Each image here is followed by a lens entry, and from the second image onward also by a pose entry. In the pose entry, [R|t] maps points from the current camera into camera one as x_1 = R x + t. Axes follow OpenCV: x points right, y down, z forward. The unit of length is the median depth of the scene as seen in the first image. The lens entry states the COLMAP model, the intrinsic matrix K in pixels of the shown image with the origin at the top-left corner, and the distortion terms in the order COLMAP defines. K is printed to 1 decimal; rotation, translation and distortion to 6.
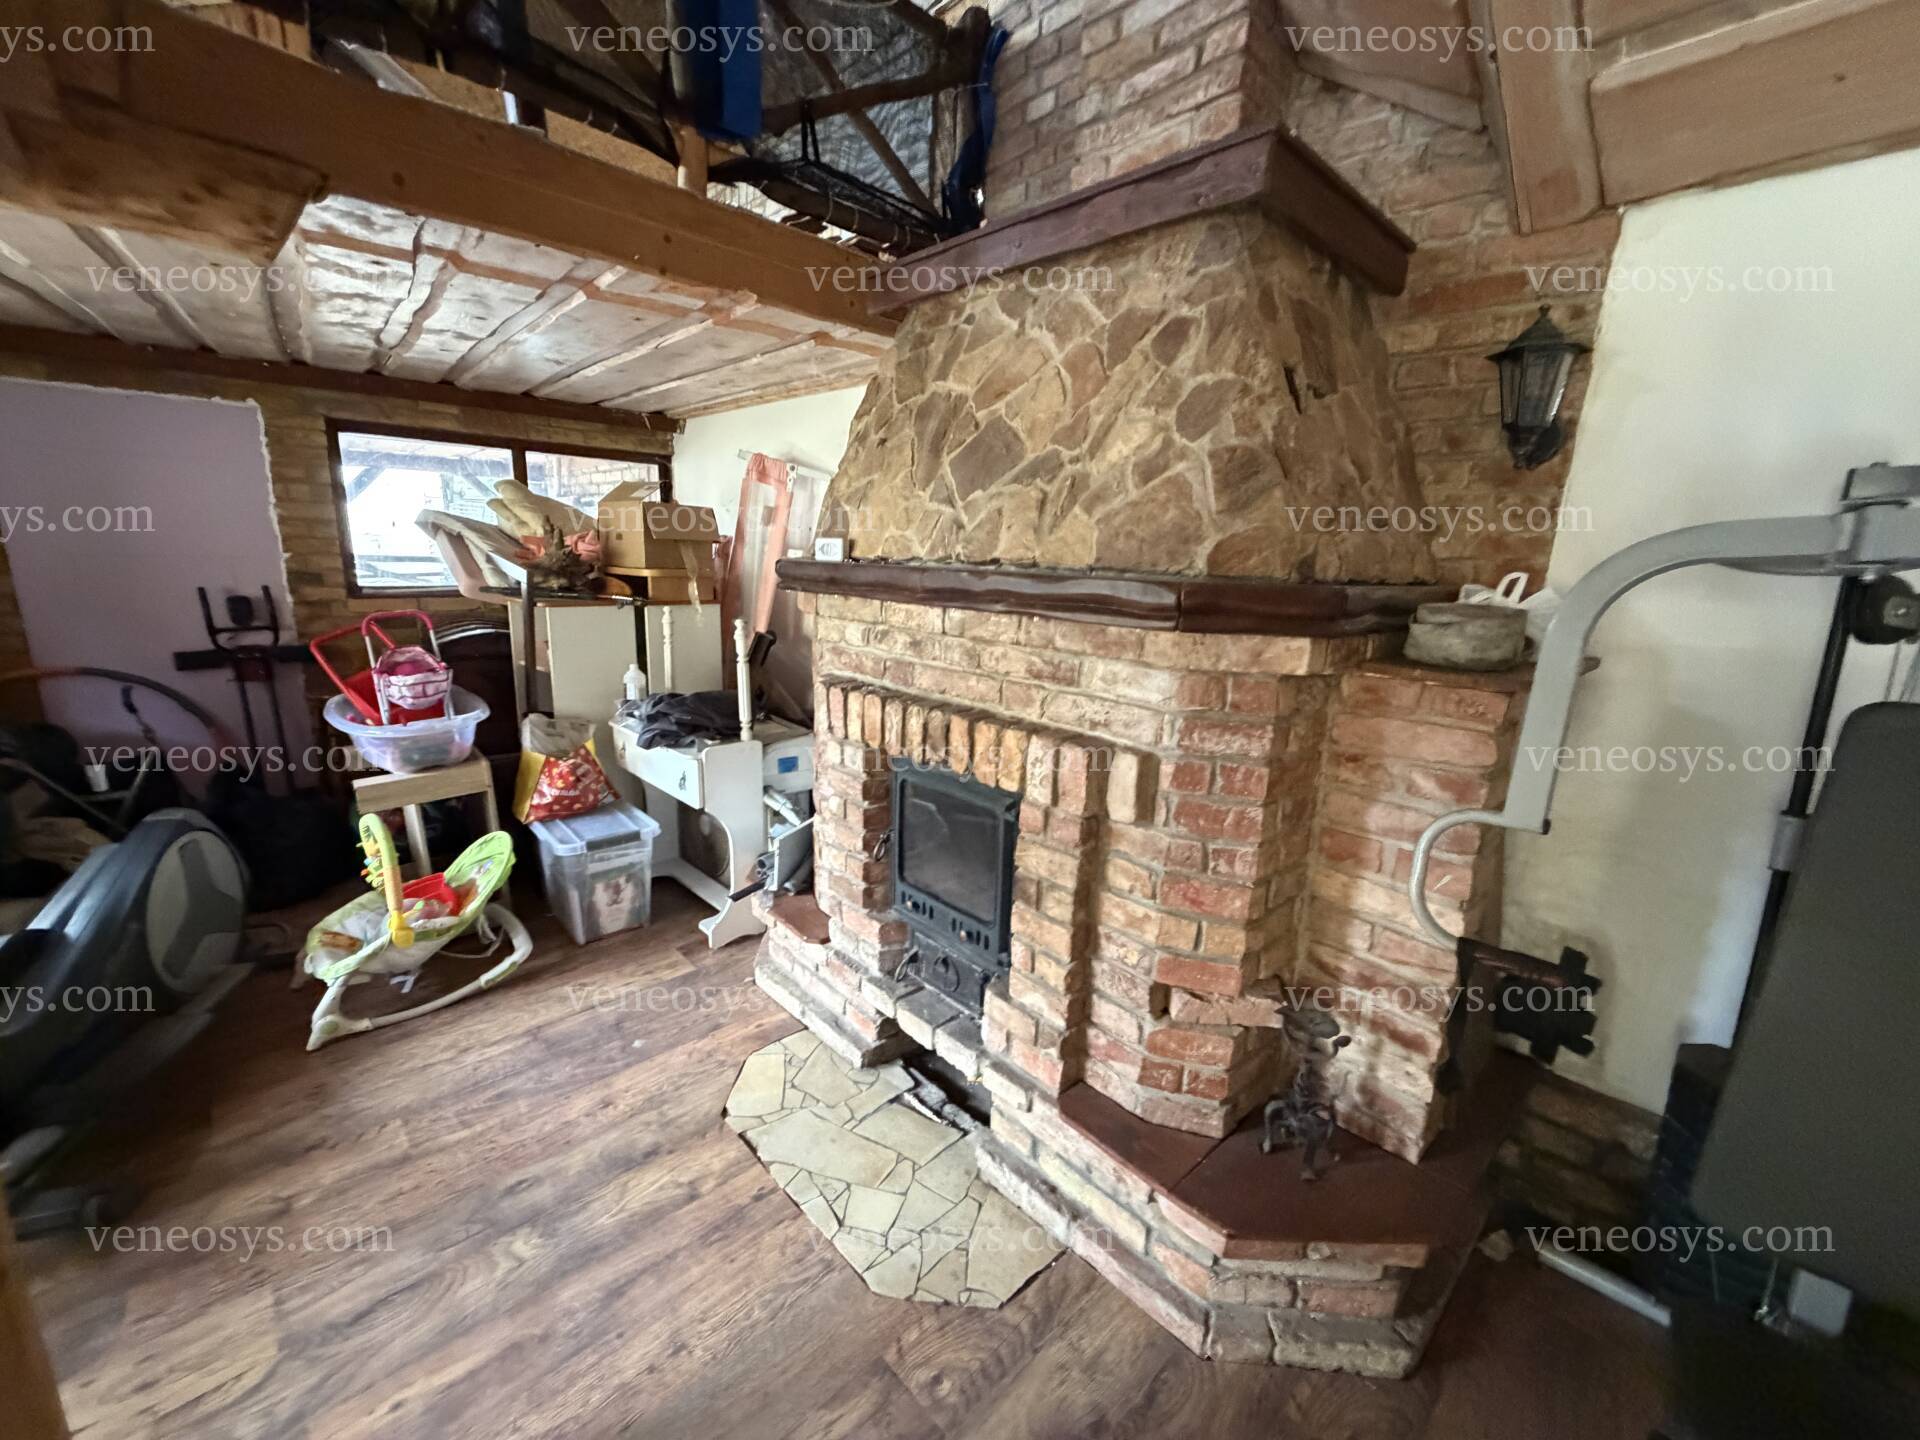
lens RADIAL K [[765.7, 0, 954.9], [0, 765.7, 720.6], [0, 0, 1]] dist [0.000502, -0.000387]
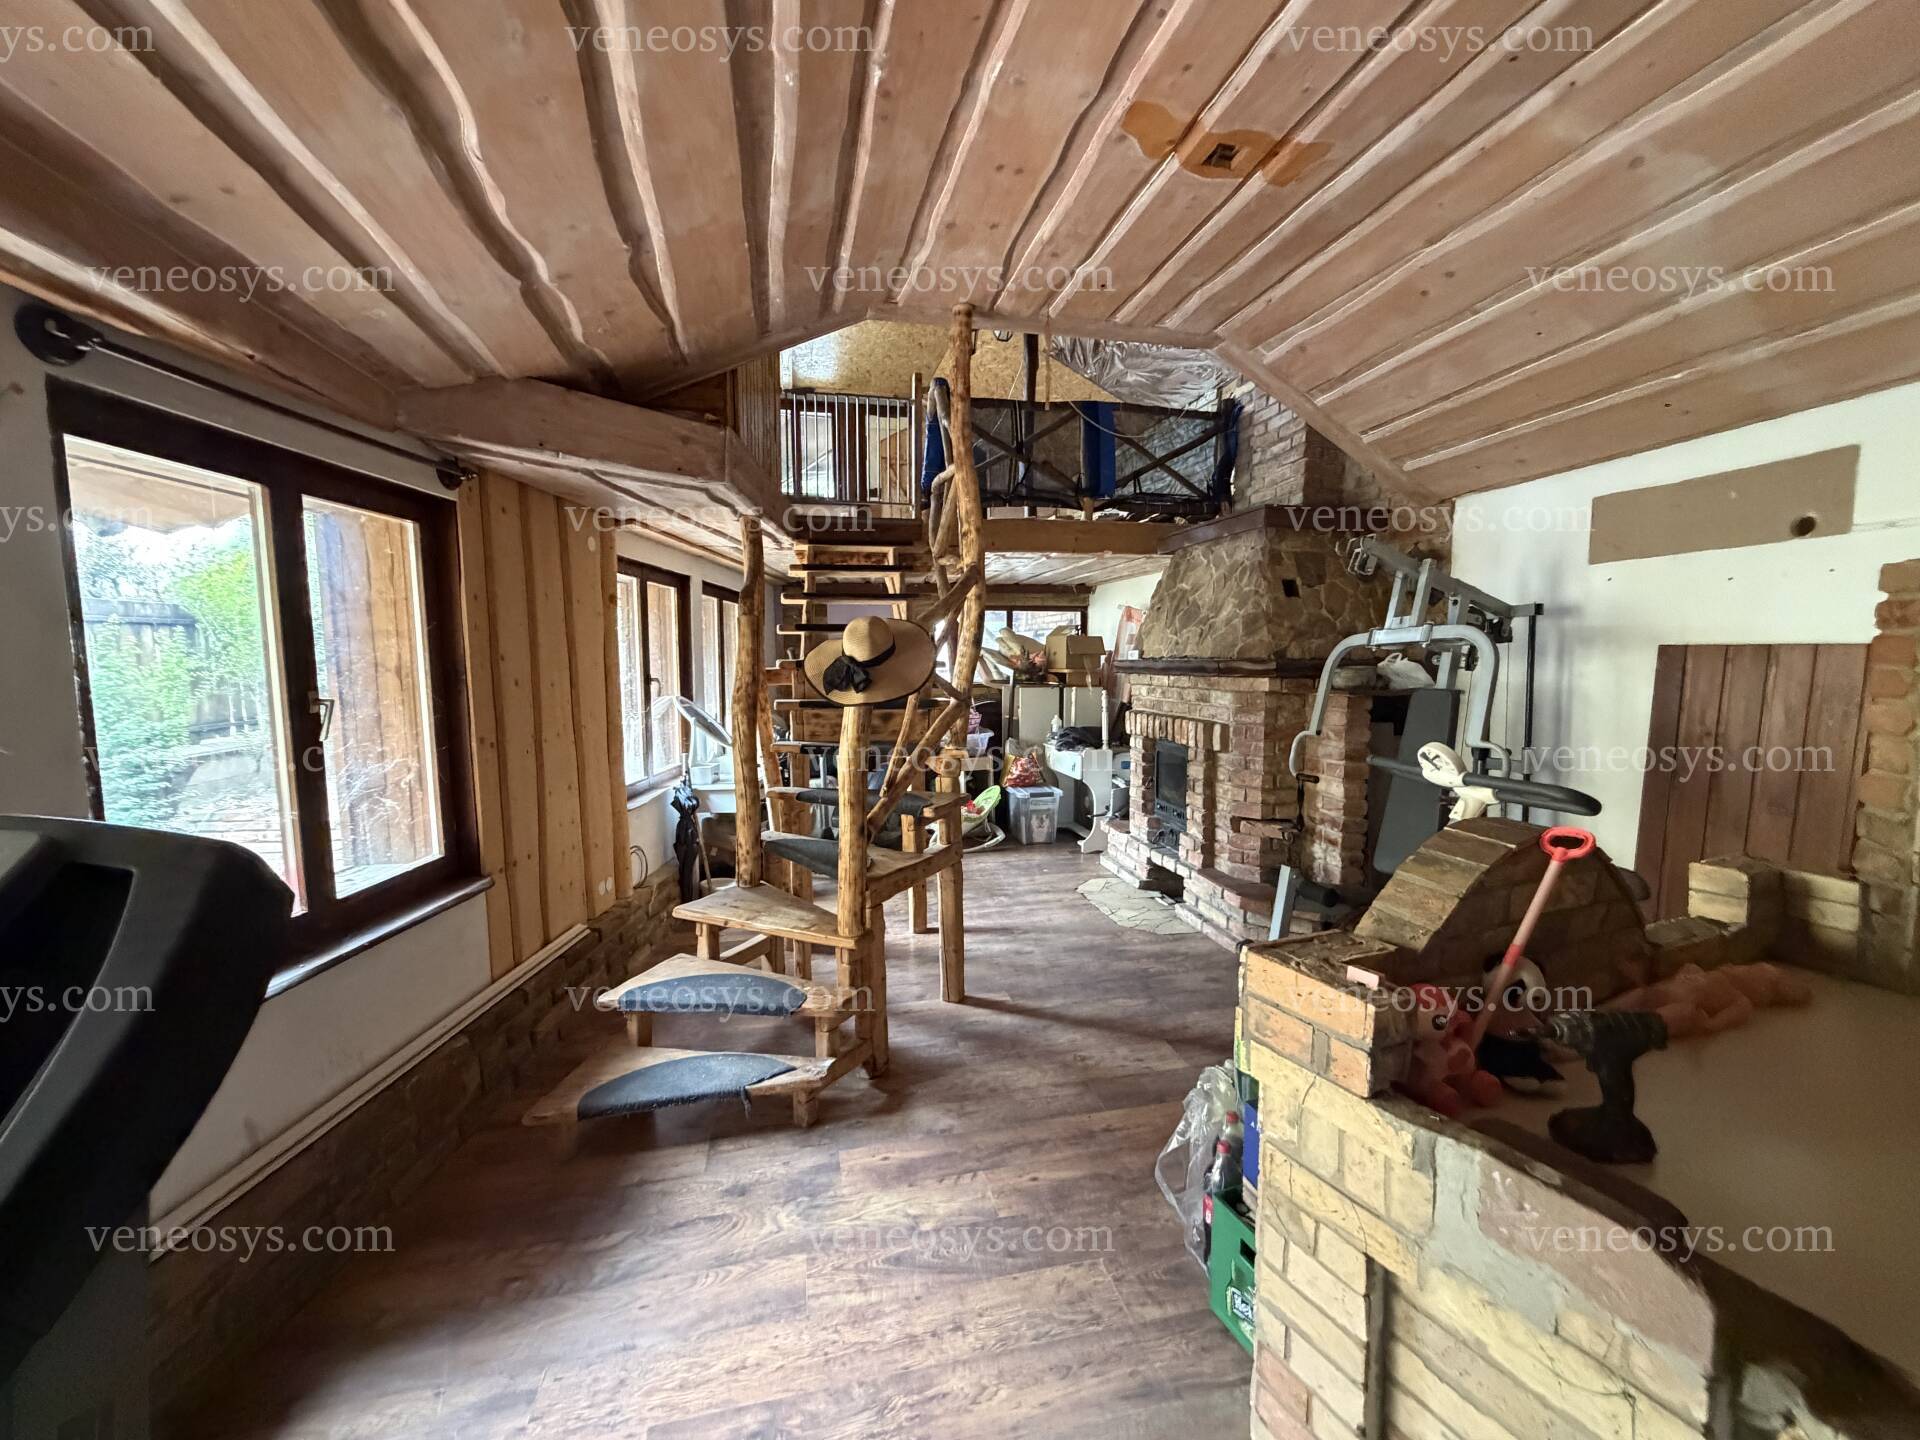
lens RADIAL K [[764.8, 0, 955.4], [0, 764.8, 721.8], [0, 0, 1]] dist [0.000365, 0.000078]
pose [[0.854417, 0.006982, -0.519540, 0.641325], [-0.080740, 0.989548, -0.119483, 0.331089], [0.513276, 0.144036, 0.846051, -1.347408]]
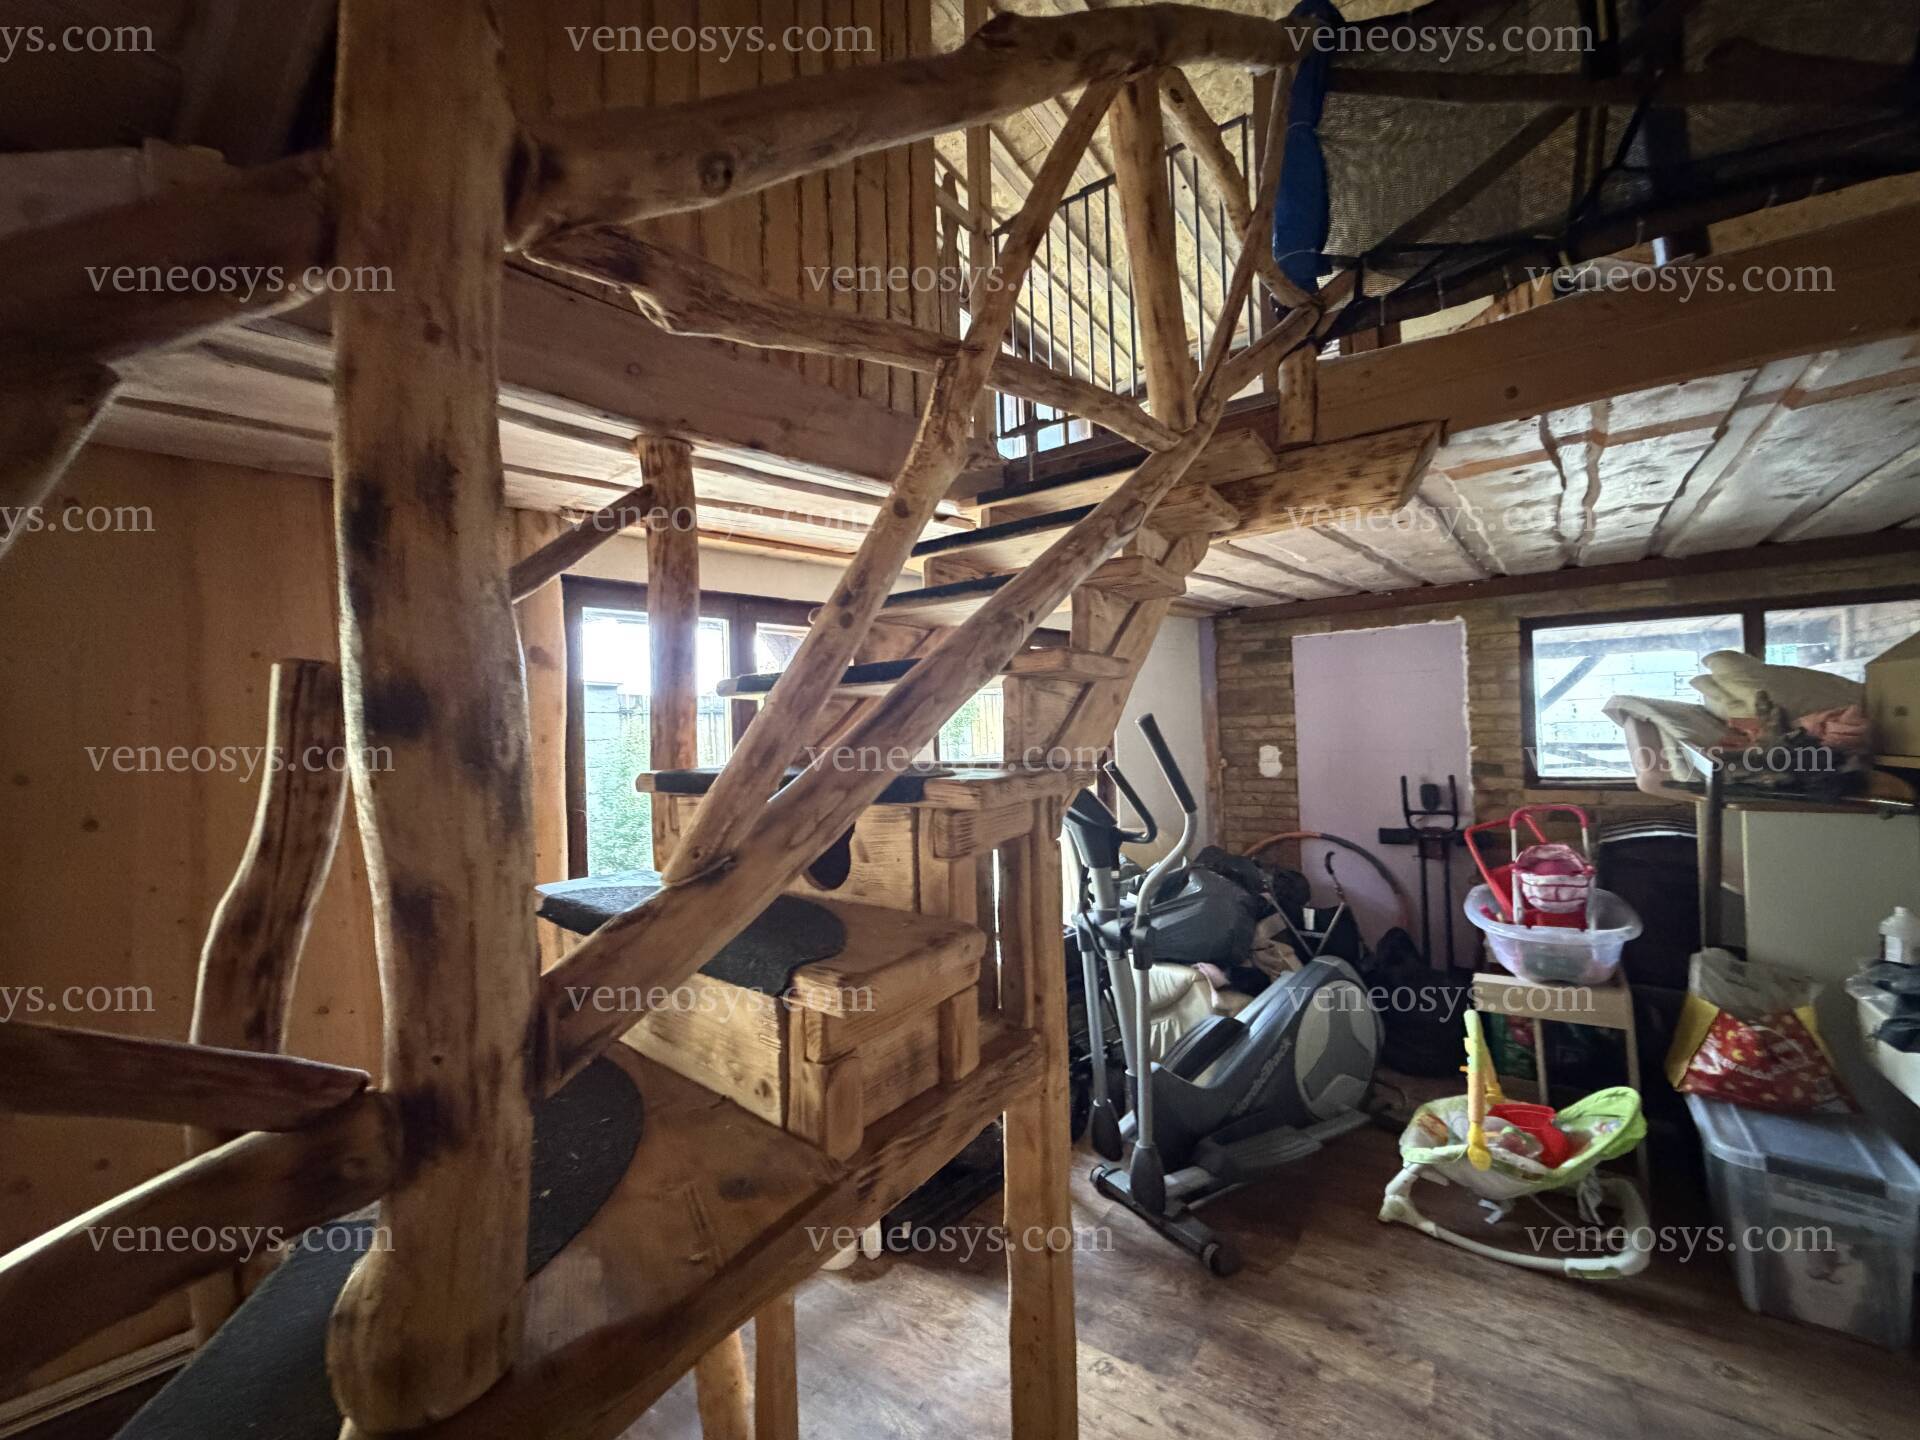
lens RADIAL K [[764.8, 0, 955.4], [0, 764.8, 721.8], [0, 0, 1]] dist [0.000365, 0.000078]
pose [[0.200461, -0.053094, -0.978262, 0.085528], [-0.179555, 0.979626, -0.089961, -0.041013], [0.963107, 0.193686, 0.186844, 0.145859]]
